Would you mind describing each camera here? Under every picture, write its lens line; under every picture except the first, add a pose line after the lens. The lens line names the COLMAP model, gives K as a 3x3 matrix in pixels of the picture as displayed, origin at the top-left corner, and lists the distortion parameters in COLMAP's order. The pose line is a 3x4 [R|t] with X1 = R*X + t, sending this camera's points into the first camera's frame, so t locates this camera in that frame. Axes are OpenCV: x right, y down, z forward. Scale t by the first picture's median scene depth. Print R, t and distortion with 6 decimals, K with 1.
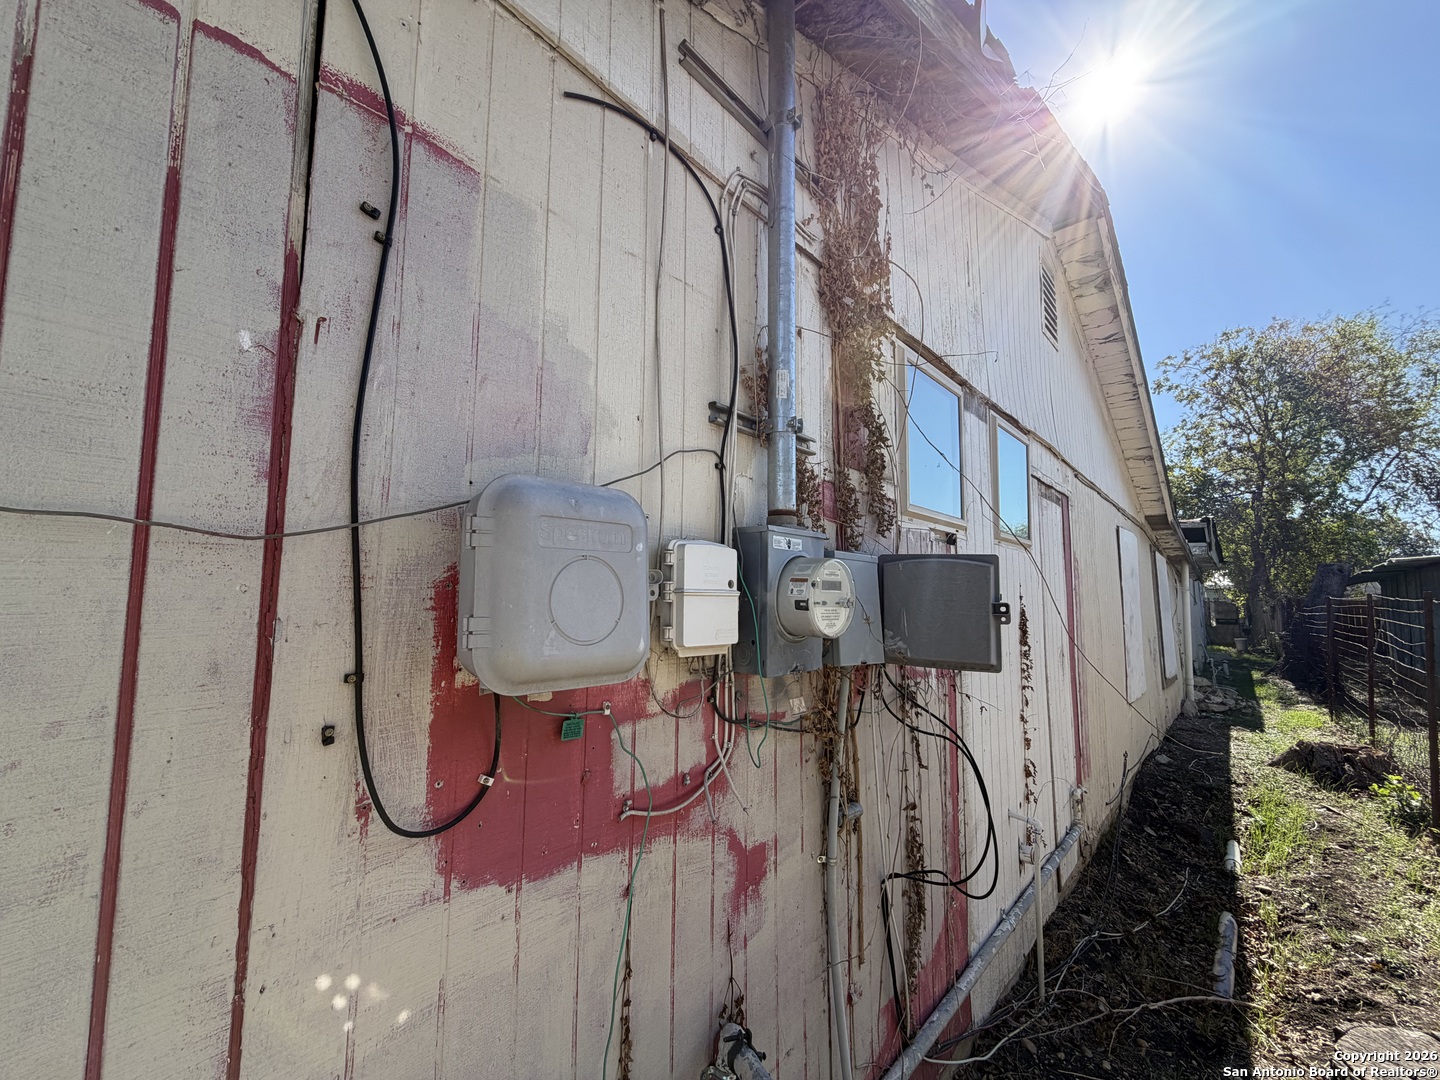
lens RADIAL K [[573.7, 0, 716.5], [0, 573.7, 541.0], [0, 0, 1]] dist [-0.000666, -0.000522]
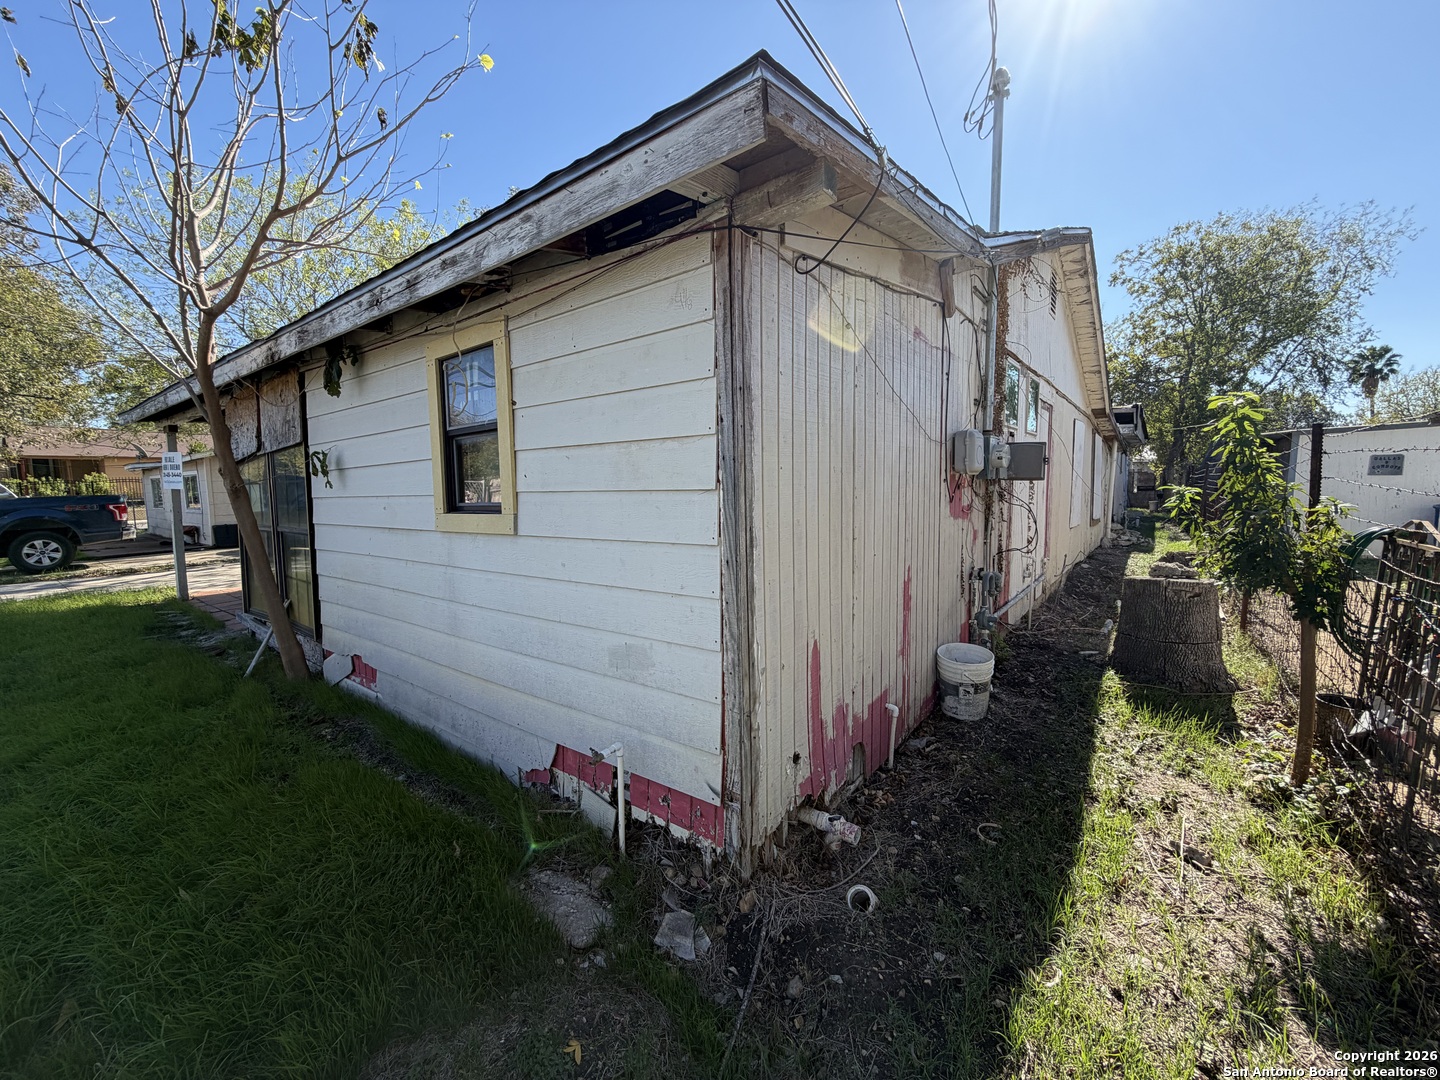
lens RADIAL K [[577.4, 0, 696.2], [0, 577.4, 546.6], [0, 0, 1]] dist [-0.000379, -0.006487]
pose [[0.998052, -0.035836, 0.051059, -0.123772], [0.024822, 0.979078, 0.201965, -0.007710], [-0.057229, -0.200304, 0.978061, -0.160676]]
